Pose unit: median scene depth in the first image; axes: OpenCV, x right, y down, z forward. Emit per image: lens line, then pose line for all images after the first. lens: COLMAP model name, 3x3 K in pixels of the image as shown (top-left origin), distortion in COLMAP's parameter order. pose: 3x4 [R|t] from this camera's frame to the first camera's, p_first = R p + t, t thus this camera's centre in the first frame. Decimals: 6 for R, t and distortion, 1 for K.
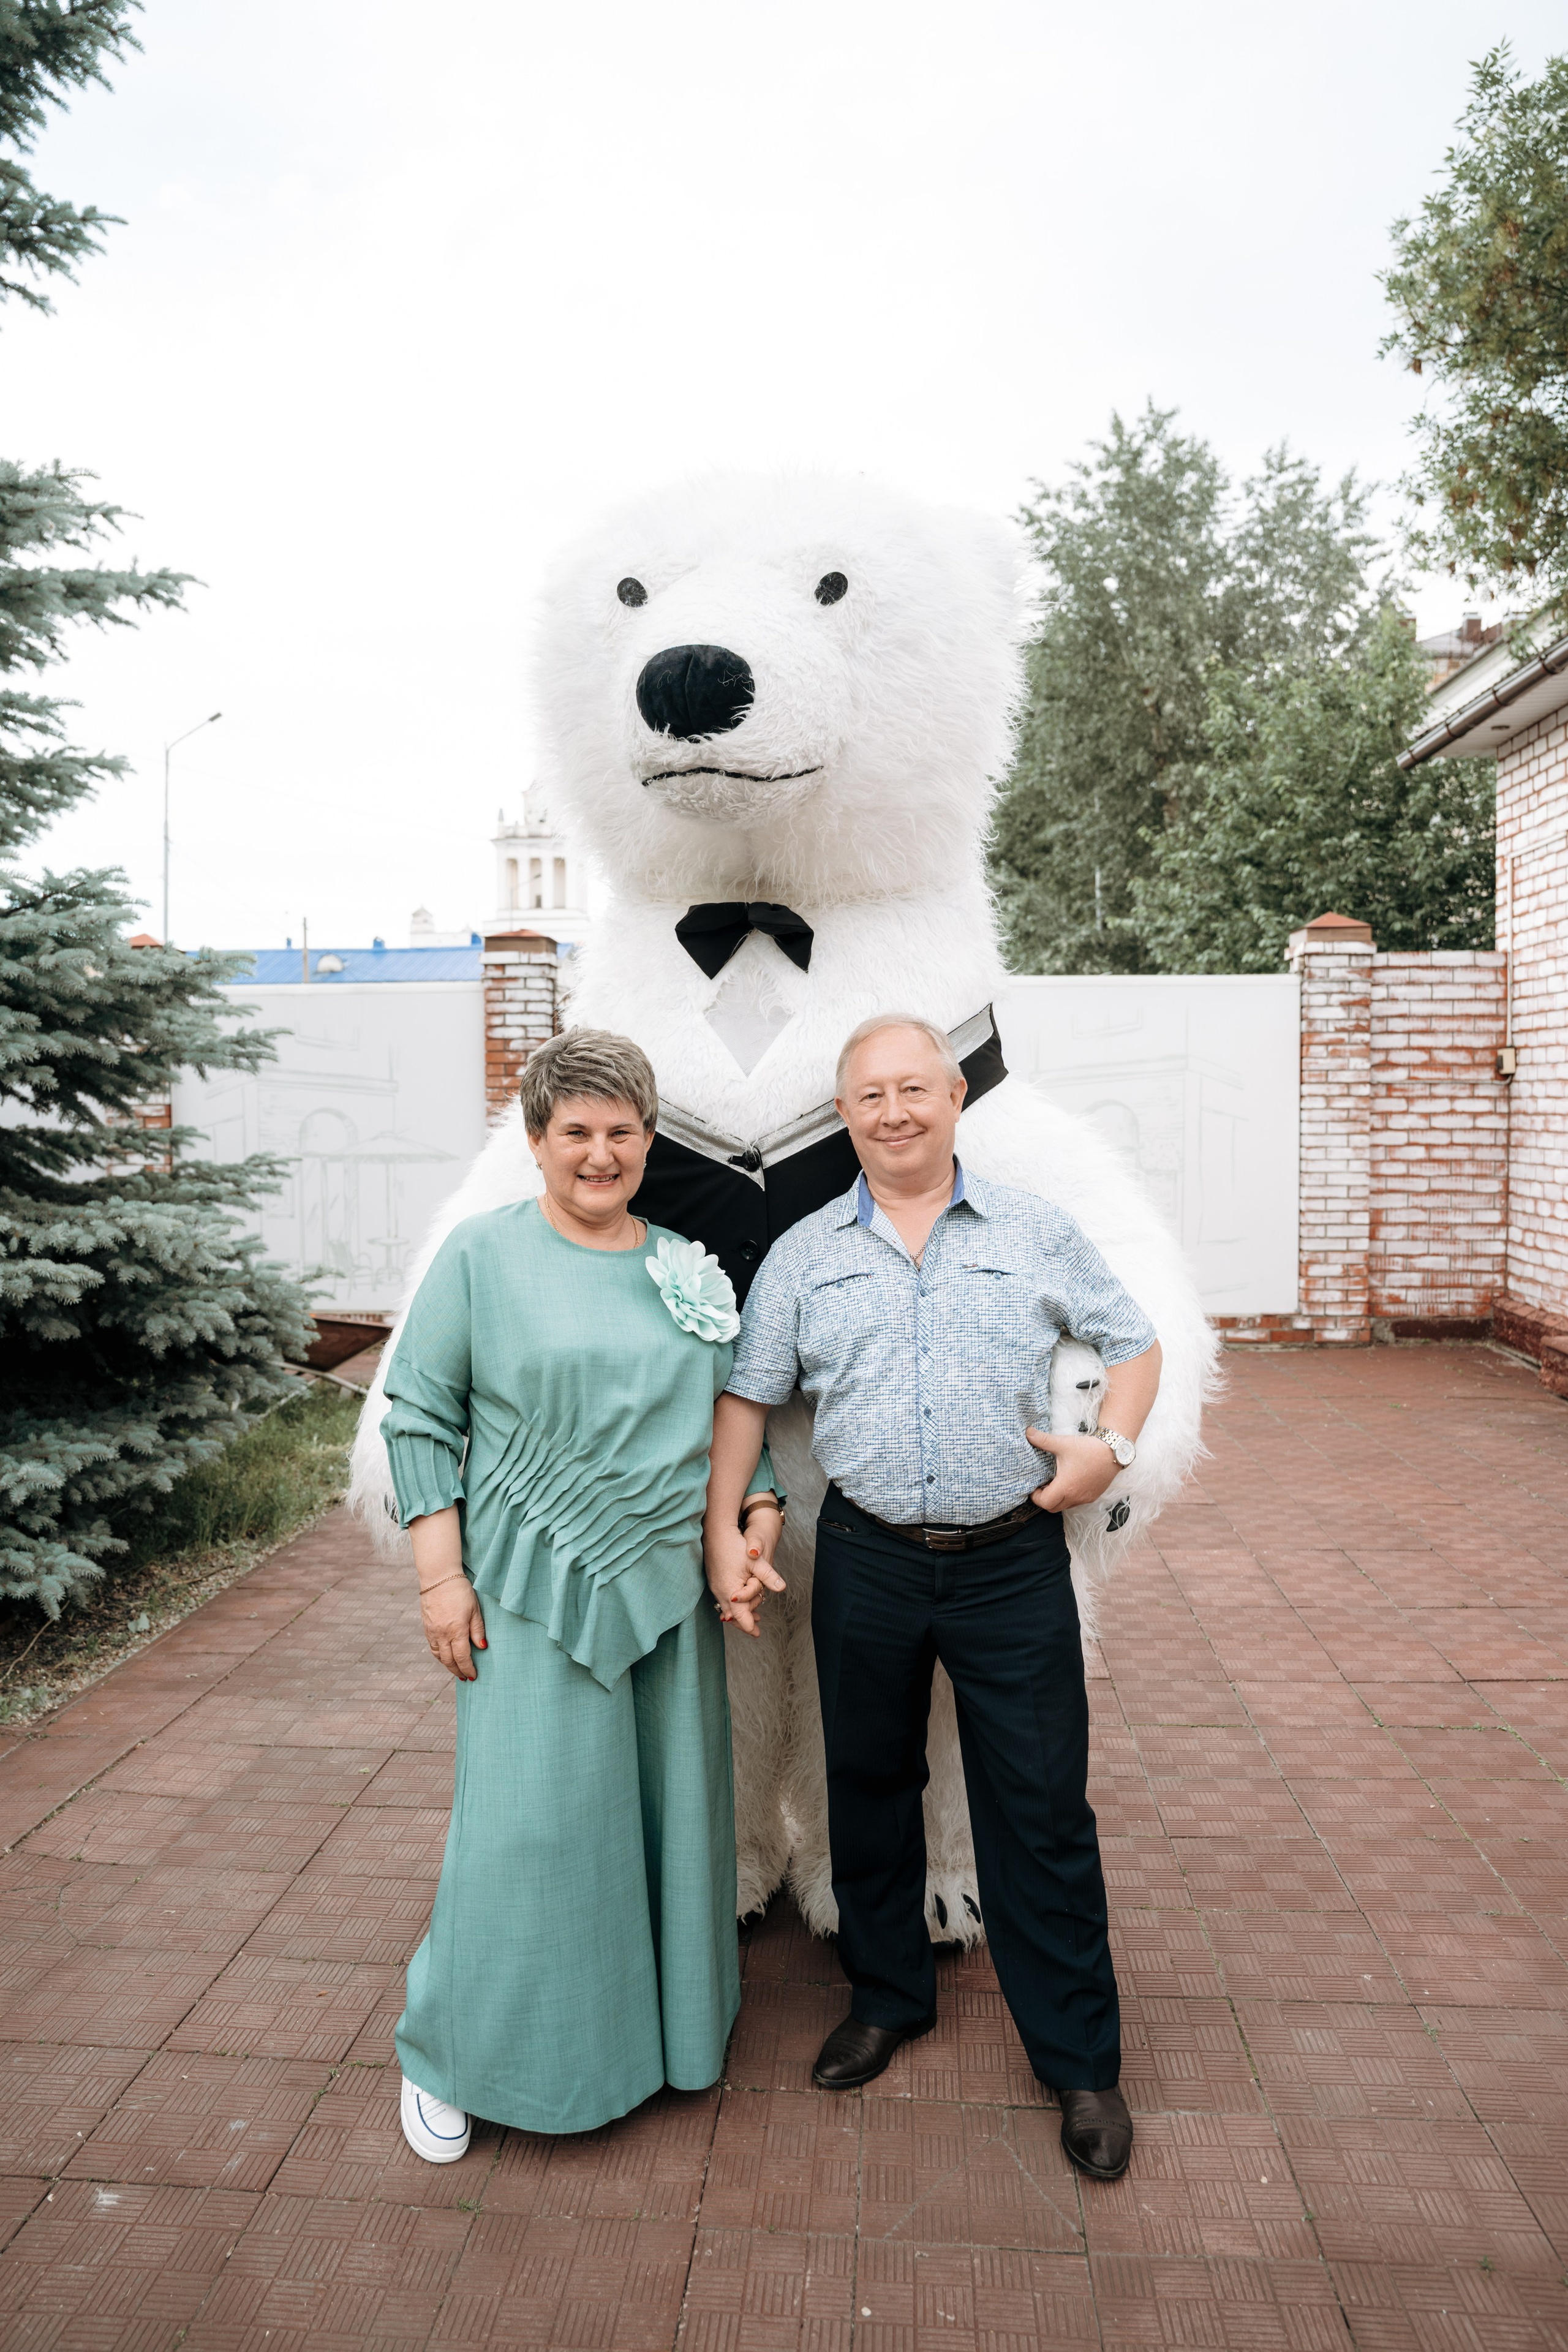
lens RADIAL K [[1598.4, 0, 775.1], [0, 1598.4, 1184.8], [0, 0, 1]] dist [-0.111797, 0.084597]
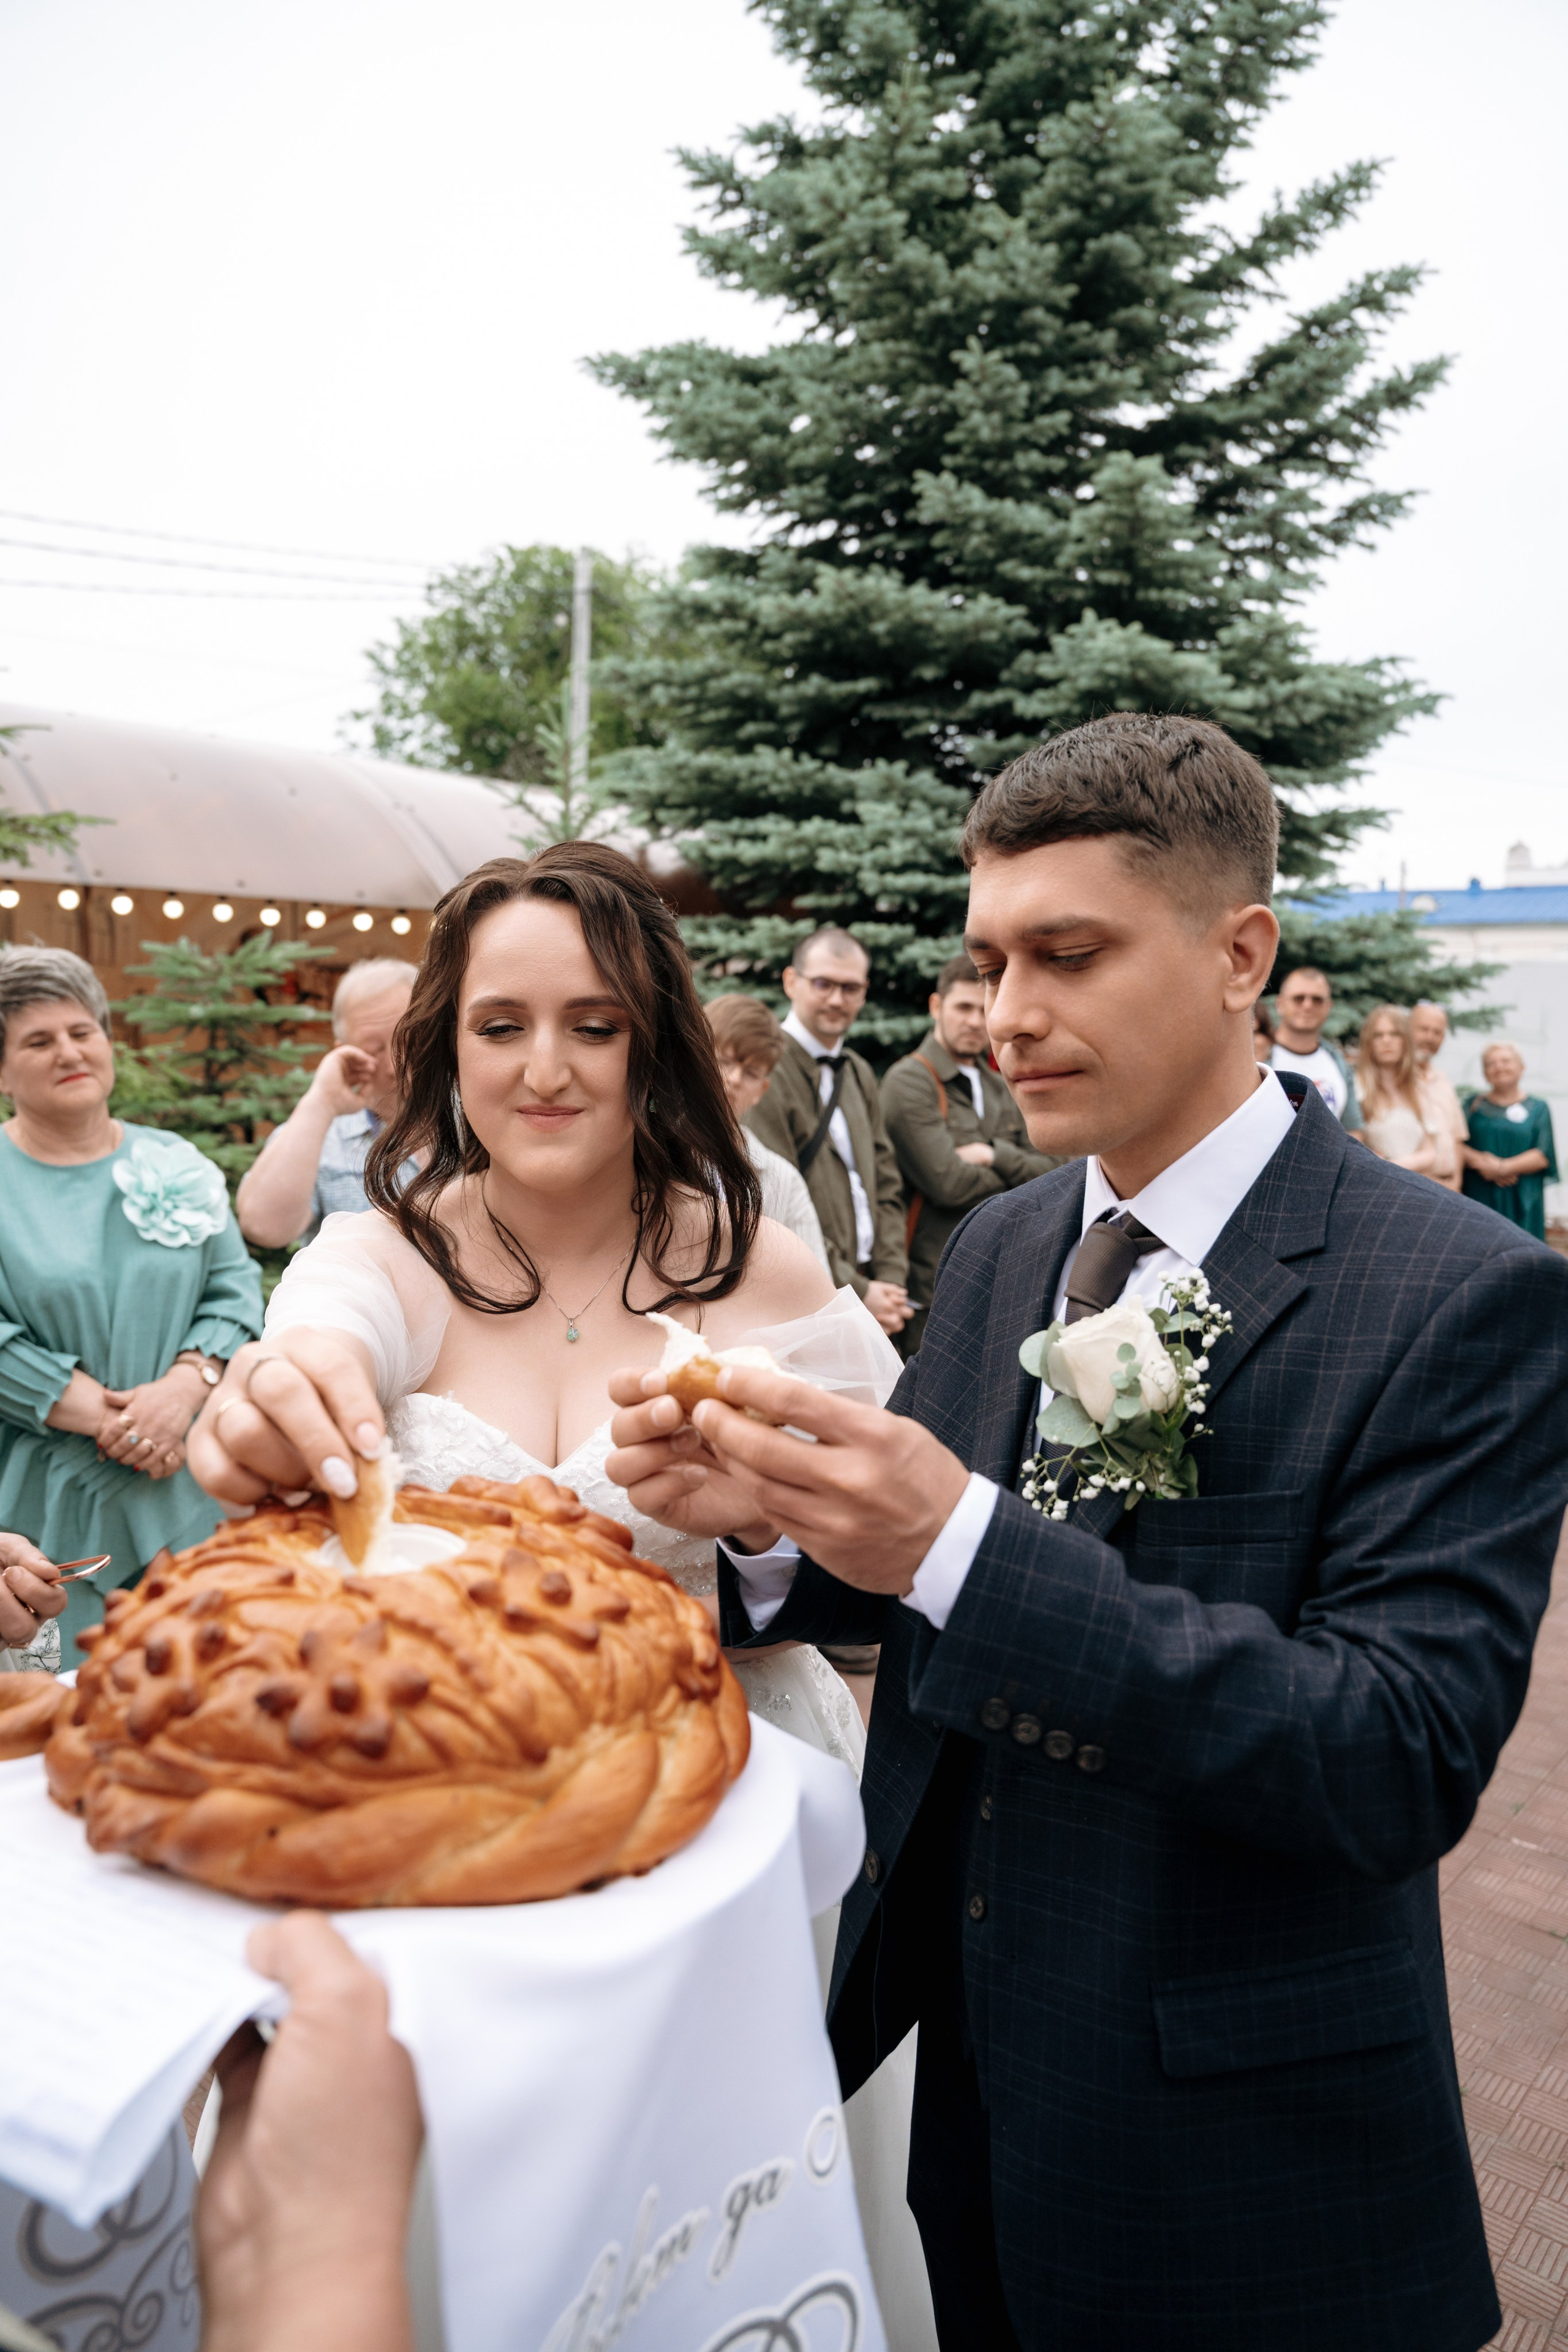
lens RADIAL K [[1581.4, 0, 785.1], [0, 1581.4, 1199.1], [0, 0, 1]] dist [-0.110044, 0.079718]
pose [[0.798414, 0.084909, -0.596093, 0.049686], [-0.052942, 0.996072, 0.070973, 0.022838], [0.599777, -0.025107, 0.799773, -0.670489]]
